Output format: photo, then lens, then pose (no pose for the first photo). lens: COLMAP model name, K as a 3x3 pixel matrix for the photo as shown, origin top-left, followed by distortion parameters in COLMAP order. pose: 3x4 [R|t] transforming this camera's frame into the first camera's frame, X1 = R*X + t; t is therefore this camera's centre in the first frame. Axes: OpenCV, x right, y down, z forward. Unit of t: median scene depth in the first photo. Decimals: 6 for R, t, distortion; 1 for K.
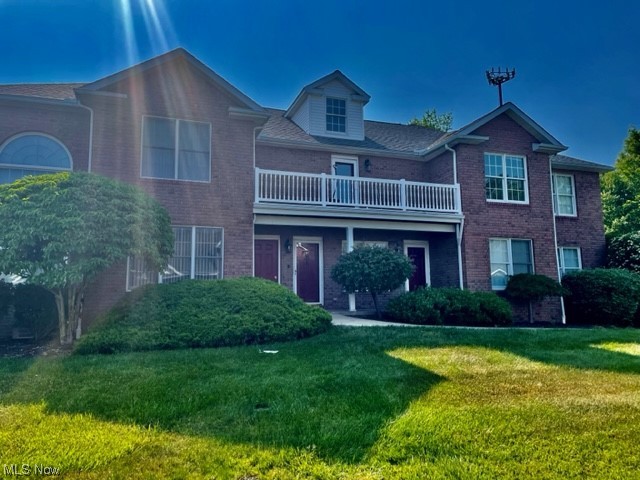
lens RADIAL K [[491.8, 0, 320.0], [0, 491.8, 240.0], [0, 0, 1]] dist [0.091773, -0.141531]
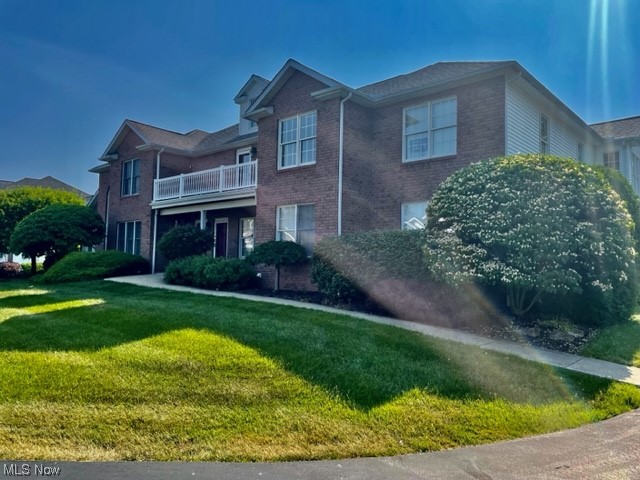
lens RADIAL K [[491.8, 0, 320.0], [0, 491.8, 240.0], [0, 0, 1]] dist [0.091773, -0.141531]
pose [[0.482796, -0.035083, -0.875030, 1.256575], [0.082595, 0.996567, 0.005615, 0.065512], [0.871829, -0.074984, 0.484036, 0.586516]]
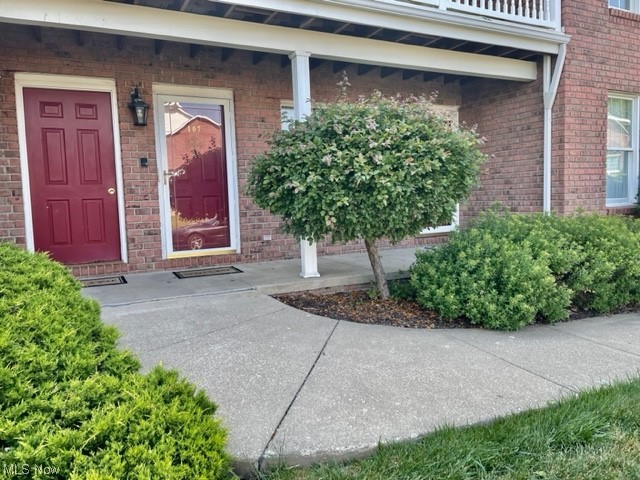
lens RADIAL K [[471.7, 0, 323.1], [0, 471.7, 229.2], [0, 0, 1]] dist [0.081773, -0.120526]
pose [[0.991281, -0.029628, 0.128393, 0.026412], [0.004391, 0.981280, 0.192535, 0.032268], [-0.131694, -0.190292, 0.972854, 0.585496]]
